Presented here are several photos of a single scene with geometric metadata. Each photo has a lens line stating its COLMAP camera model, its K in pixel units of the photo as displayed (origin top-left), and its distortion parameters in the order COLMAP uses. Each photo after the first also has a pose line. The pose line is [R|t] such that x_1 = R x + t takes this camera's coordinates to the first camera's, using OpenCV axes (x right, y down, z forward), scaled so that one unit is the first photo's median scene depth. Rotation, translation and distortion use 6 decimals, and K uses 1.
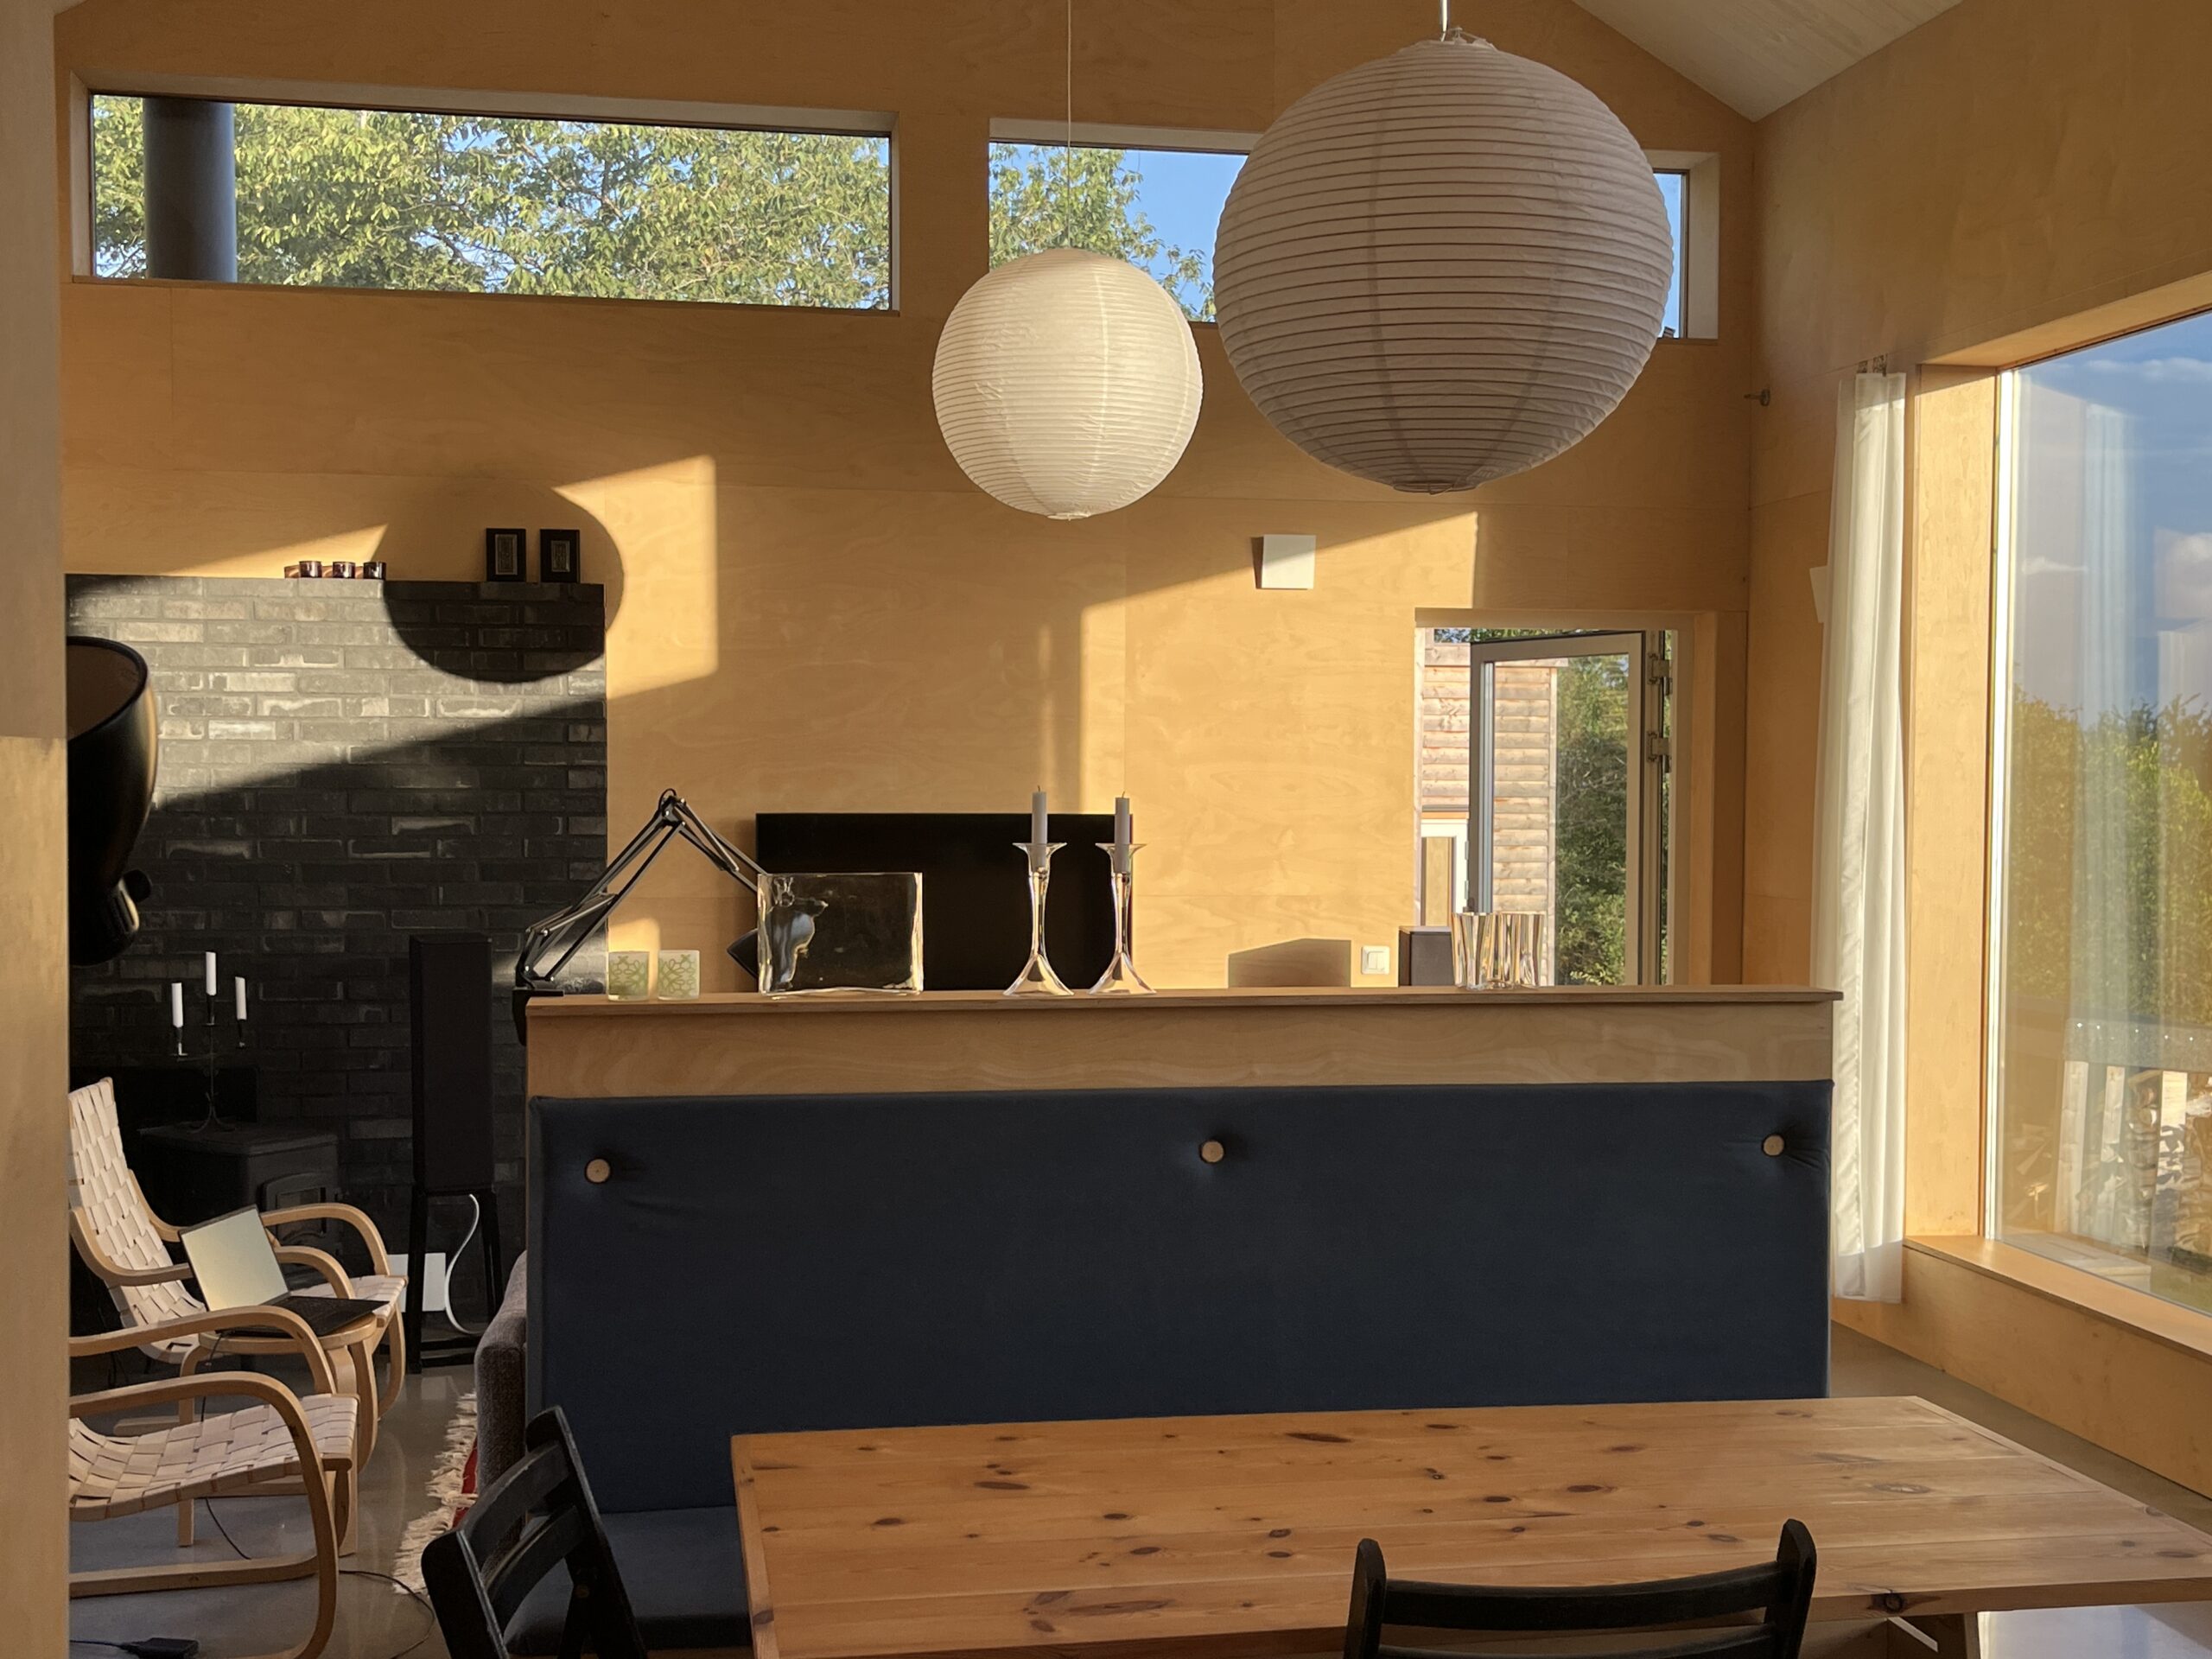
lens RADIAL K [[2476.1, 0, 1095.3], [0, 2476.1, 863.4], [0, 0, 1]] dist [0.063965, -0.015139]
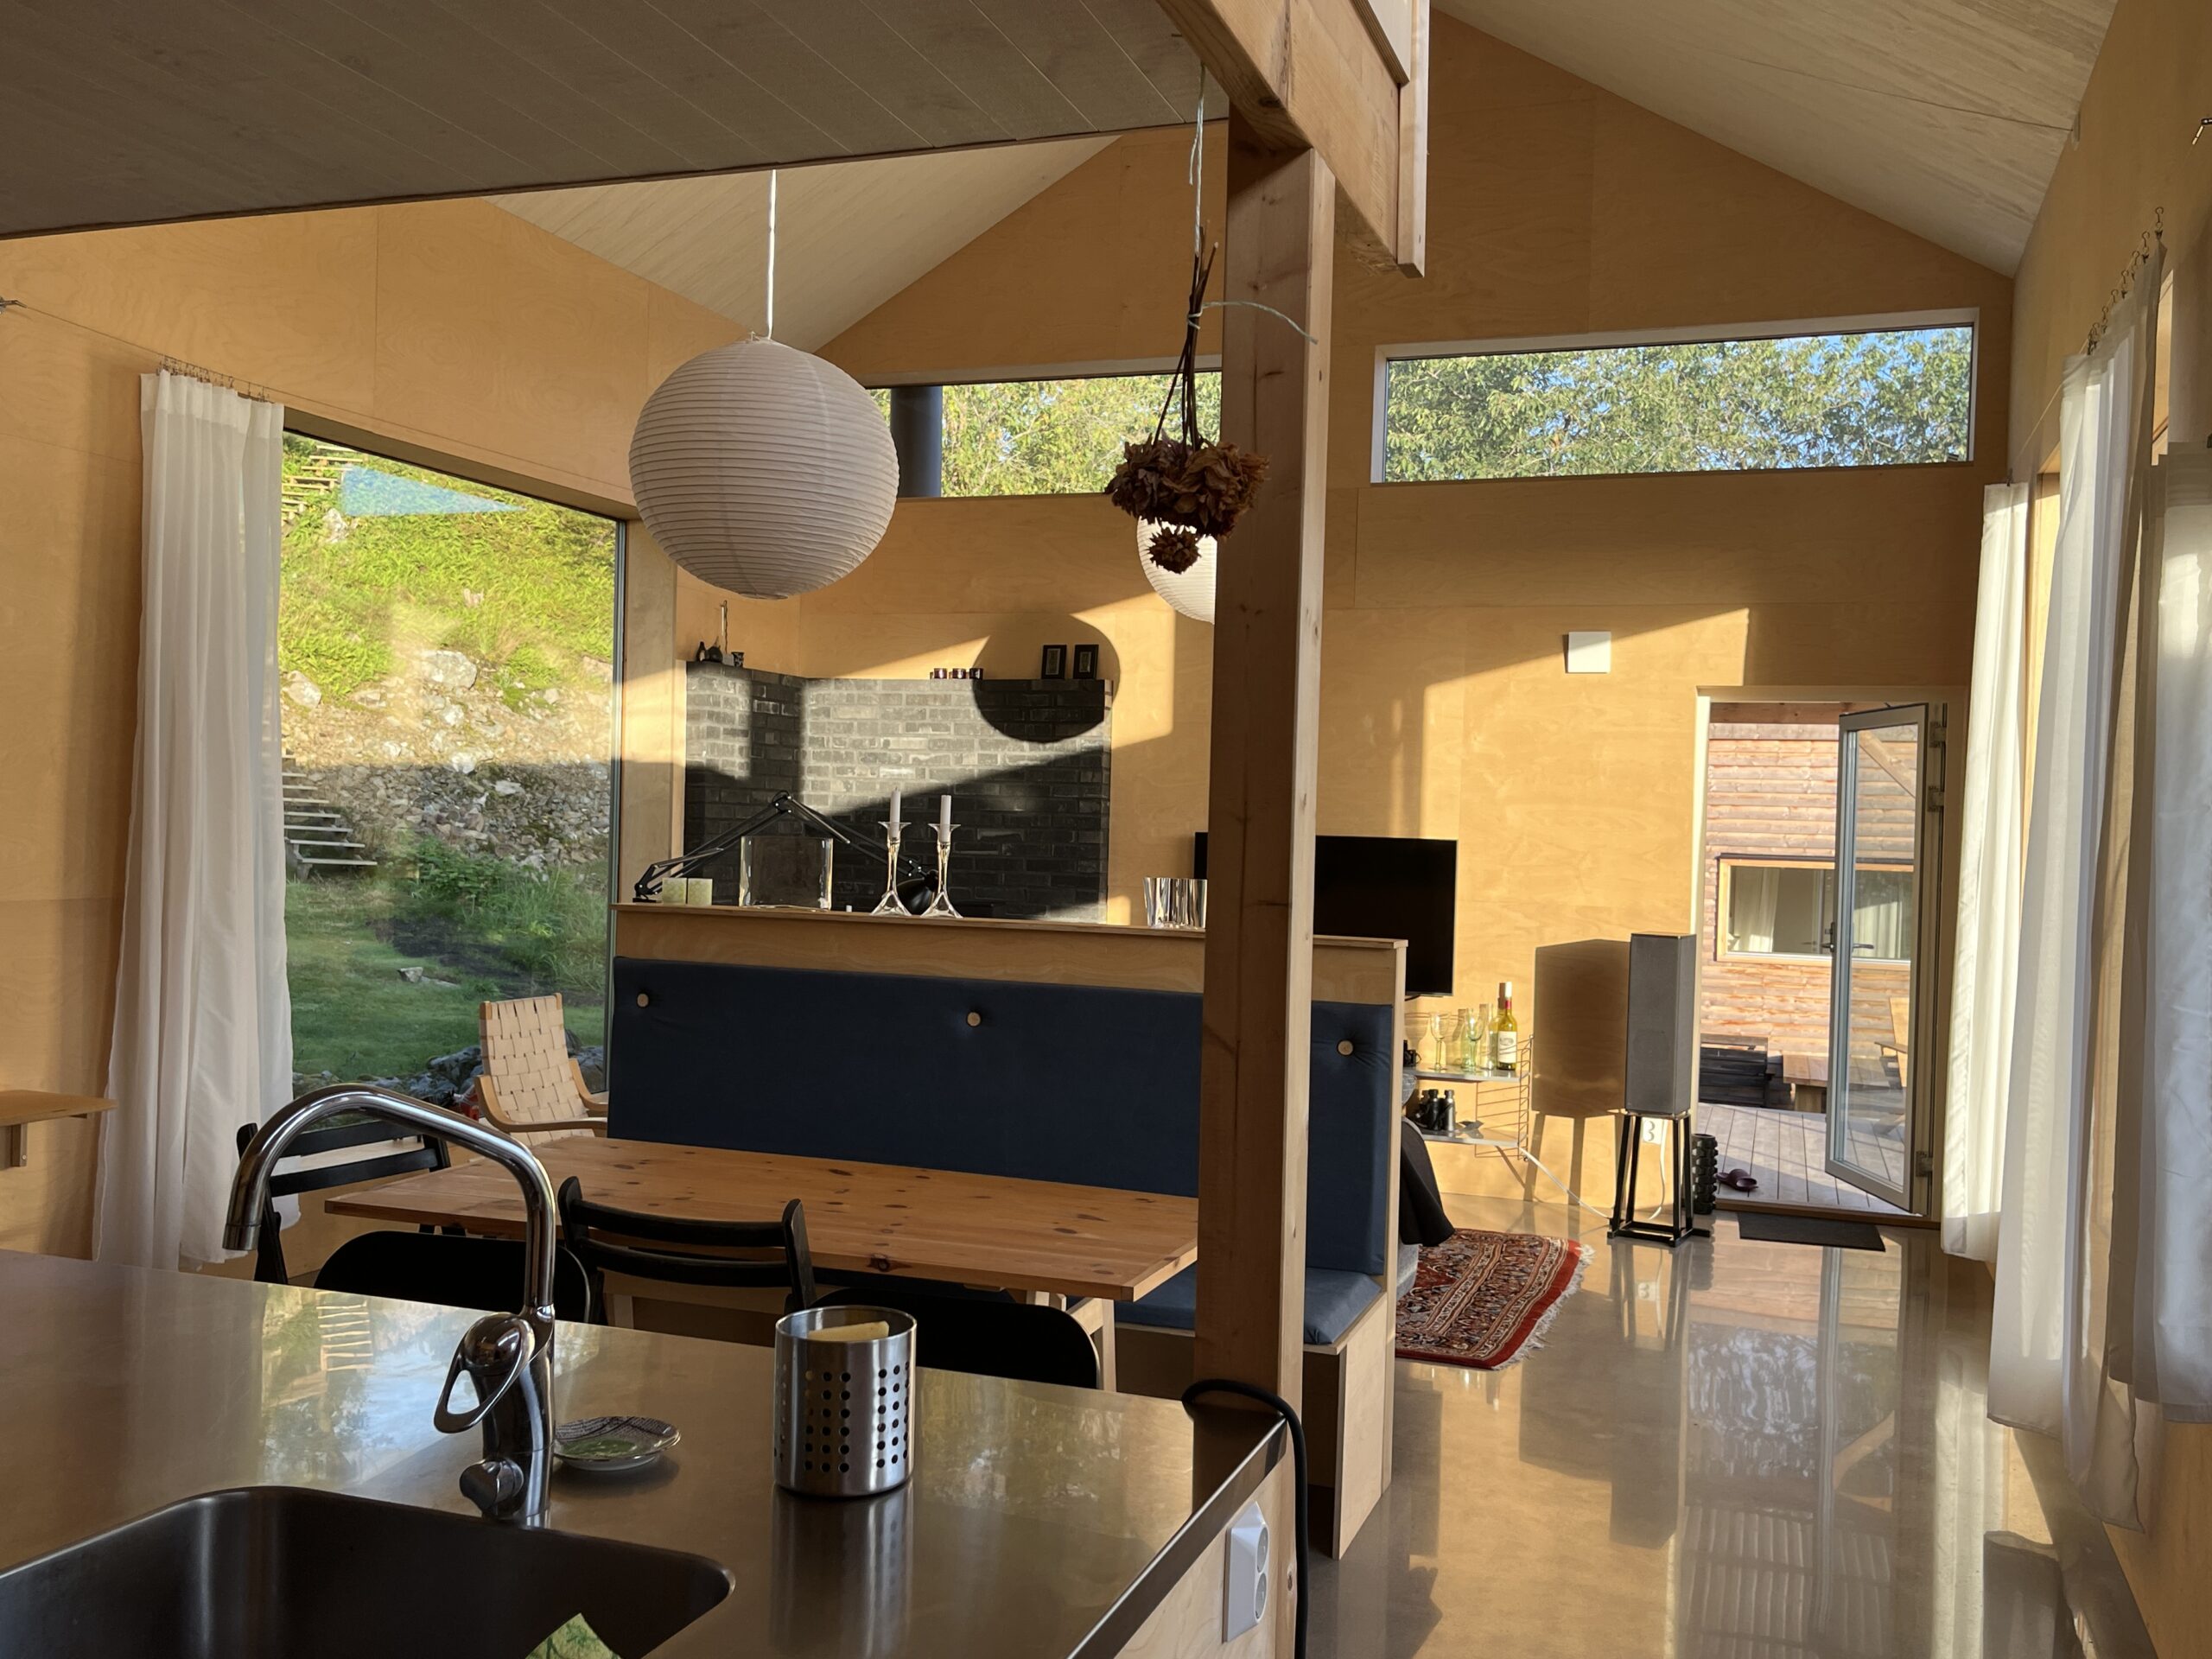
lens RADIAL K [[1909.9, 0, 1107.4], [0, 1909.9, 847.0], [0, 0, 1]] dist [0.056692, -0.091197]
pose [[0.865572, 0.025906, -0.500114, 0.390796], [-0.042701, 0.998842, -0.022163, 0.016272], [0.498961, 0.040539, 0.865676, -0.007206]]
